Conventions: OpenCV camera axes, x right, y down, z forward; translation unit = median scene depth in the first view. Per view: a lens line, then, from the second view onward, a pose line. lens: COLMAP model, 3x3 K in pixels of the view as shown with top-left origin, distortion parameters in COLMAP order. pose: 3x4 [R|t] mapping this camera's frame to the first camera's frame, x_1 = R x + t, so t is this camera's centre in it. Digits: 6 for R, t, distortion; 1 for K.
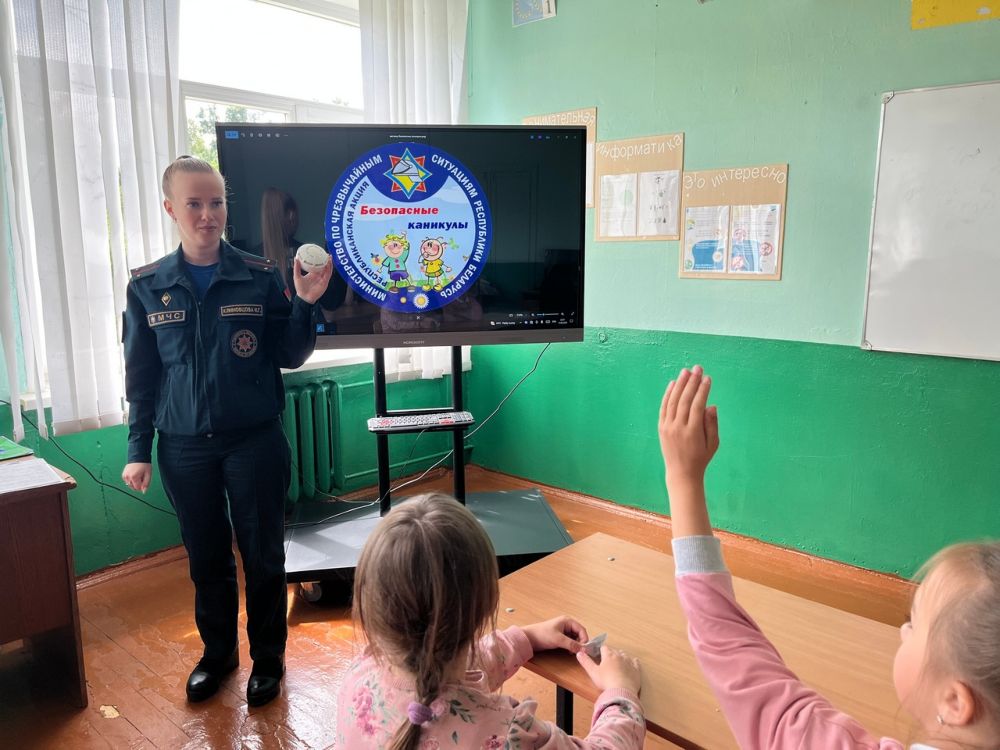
lens RADIAL K [[763.4, 0, 500.9], [0, 763.4, 384.6], [0, 0, 1]] dist [0.055761, -0.023462]
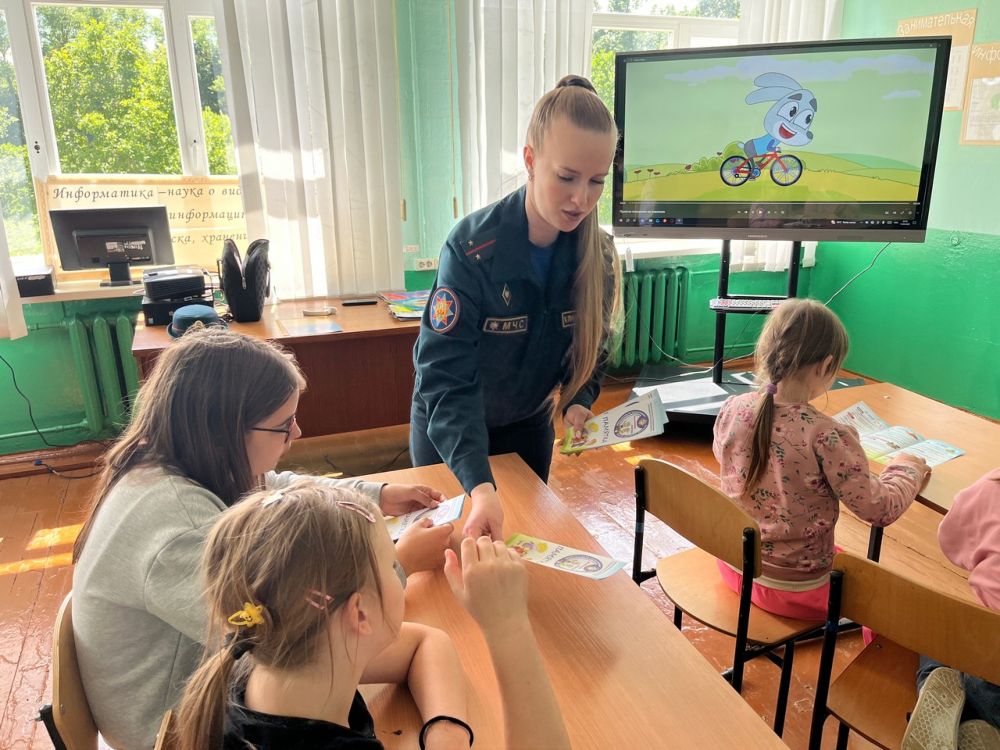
lens RADIAL K [[763.4, 0, 503.1], [0, 763.4, 373.0], [0, 0, 1]] dist [0.055761, -0.023462]
pose [[0.899065, 0.124875, -0.419628, 0.048922], [-0.075893, 0.988403, 0.131531, 0.022965], [0.431186, -0.086408, 0.898116, -0.216259]]
